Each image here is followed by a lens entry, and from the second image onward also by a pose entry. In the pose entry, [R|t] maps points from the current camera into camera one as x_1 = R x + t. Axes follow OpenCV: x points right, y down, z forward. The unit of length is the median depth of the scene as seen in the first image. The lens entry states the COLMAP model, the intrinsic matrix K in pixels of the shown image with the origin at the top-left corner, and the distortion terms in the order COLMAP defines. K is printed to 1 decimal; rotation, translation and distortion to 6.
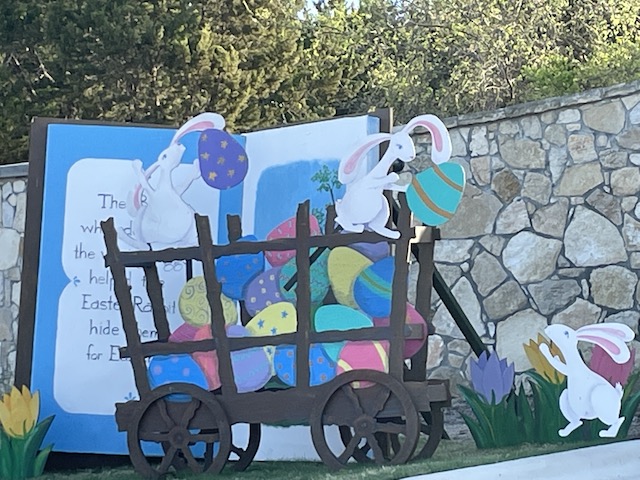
lens RADIAL K [[2448.9, 0, 320.0], [0, 2448.9, 240.9], [0, 0, 1]] dist [0.319642, 0.000000]
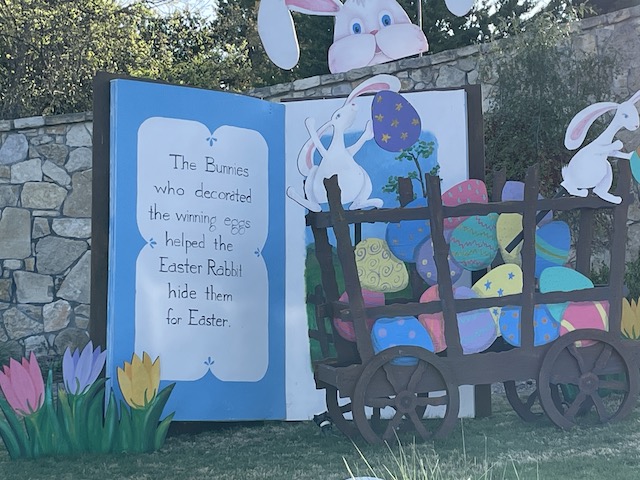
lens RADIAL K [[1563.8, 0, 320.0], [0, 1563.8, 239.2], [0, 0, 1]] dist [0.151950, 0.000000]
pose [[0.804961, 0.015813, 0.593118, -0.458168], [-0.014327, 0.999871, -0.007214, 0.020416], [-0.593155, -0.002690, 0.805083, 0.519347]]
